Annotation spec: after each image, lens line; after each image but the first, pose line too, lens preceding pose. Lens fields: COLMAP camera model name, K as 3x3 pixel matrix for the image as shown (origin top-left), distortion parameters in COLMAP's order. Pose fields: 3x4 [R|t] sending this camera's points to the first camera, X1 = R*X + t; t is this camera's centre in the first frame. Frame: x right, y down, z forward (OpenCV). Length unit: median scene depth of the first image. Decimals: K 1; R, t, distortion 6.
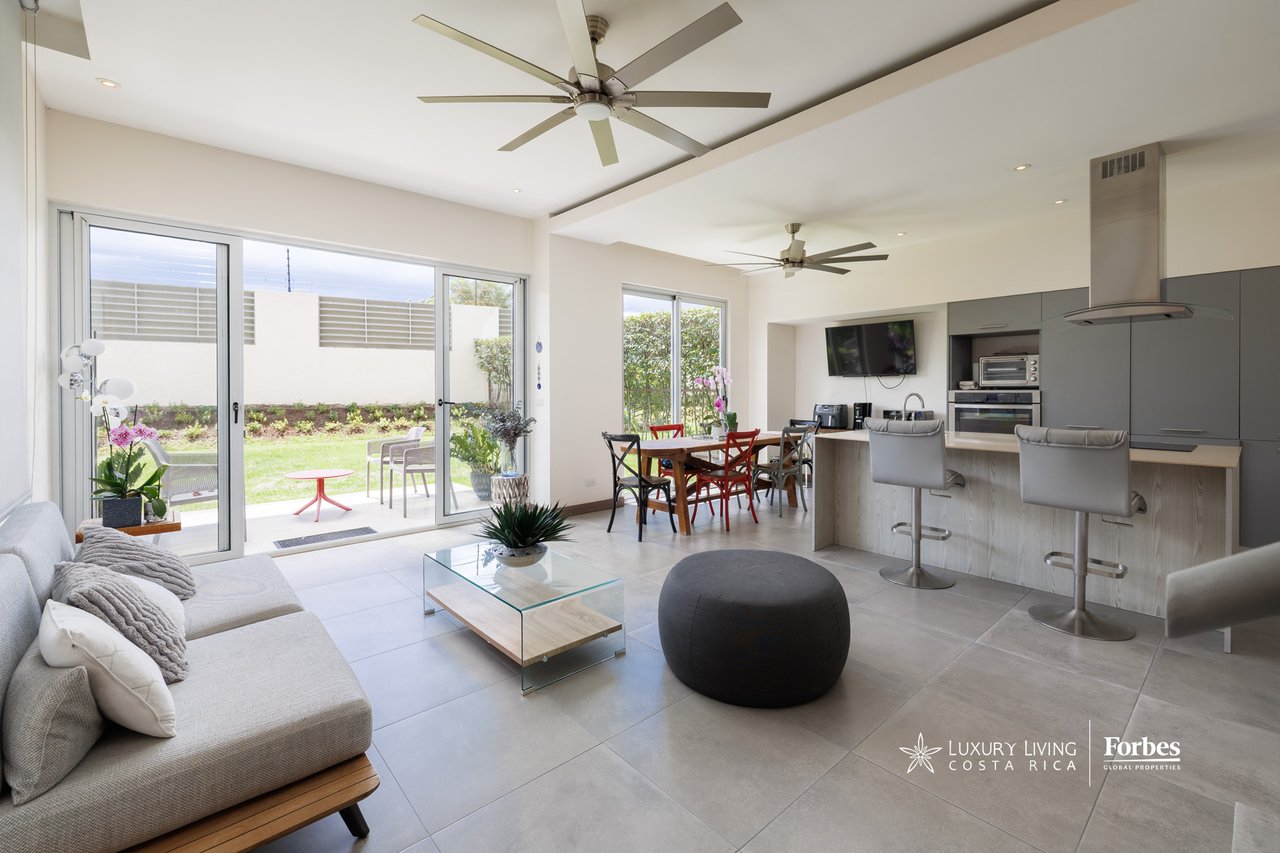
lens RADIAL K [[552.3, 0, 651.9], [0, 552.3, 385.0], [0, 0, 1]] dist [0.000490, 0.000699]
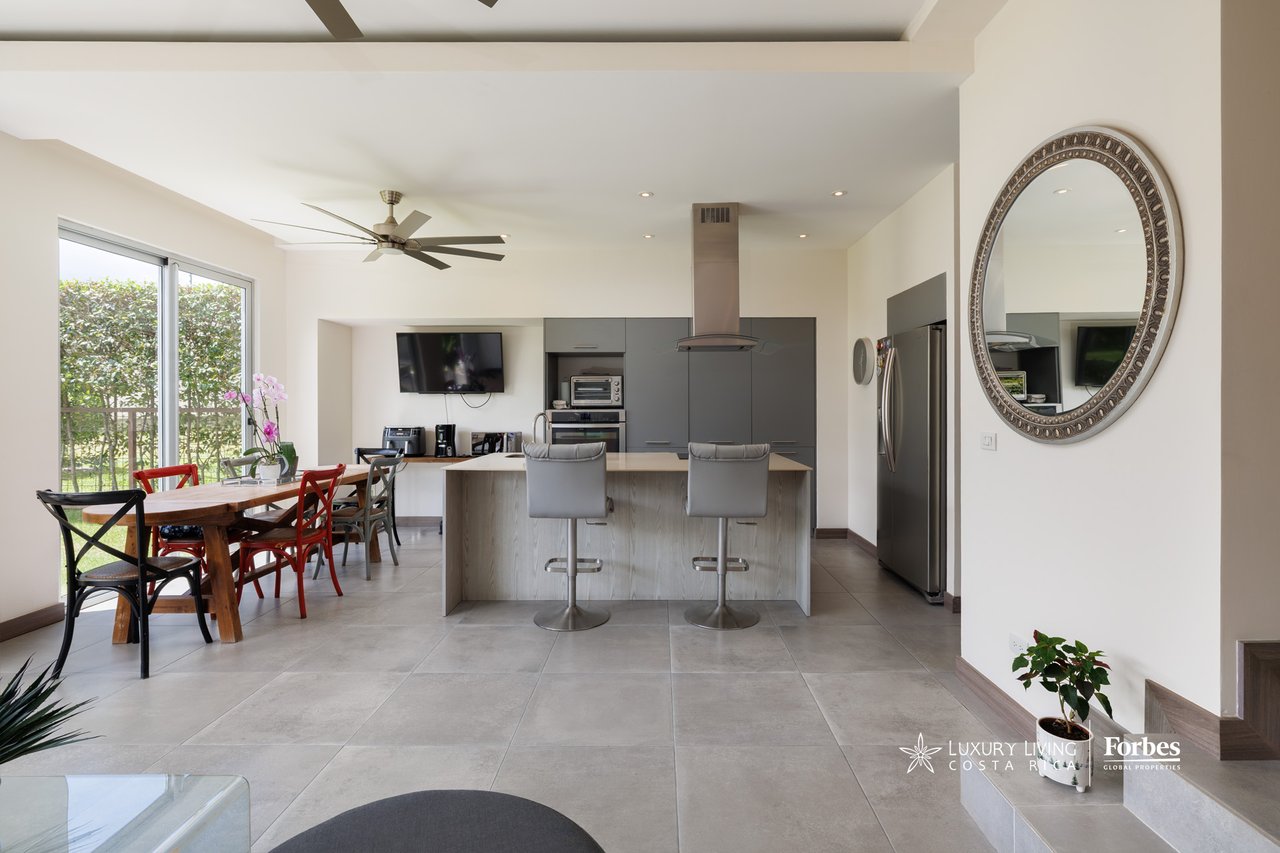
lens RADIAL K [[600.4, 0, 659.2], [0, 600.4, 403.1], [0, 0, 1]] dist [-0.003805, 0.002222]
pose [[0.670057, 0.006519, 0.742281, -0.117141], [-0.005188, 0.999978, -0.004100, 0.001441], [-0.742292, -0.001104, 0.670076, 0.183566]]
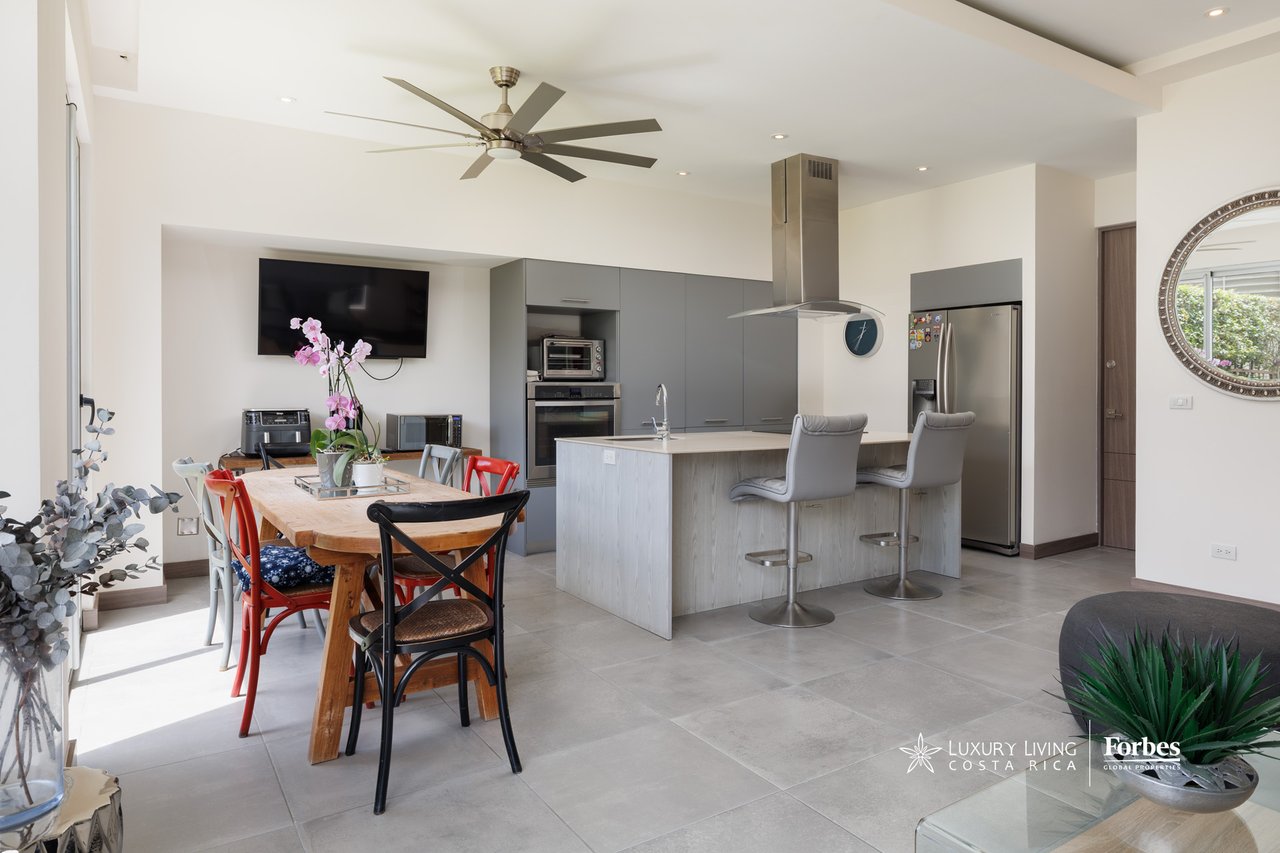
lens RADIAL K [[787.3, 0, 699.0], [0, 787.3, 390.2], [0, 0, 1]] dist [-0.003054, 0.000614]
pose [[0.140137, -0.001300, 0.990131, -0.497489], [-0.006060, 0.999979, 0.002171, 0.018297], [-0.990114, -0.006304, 0.140126, 0.741300]]
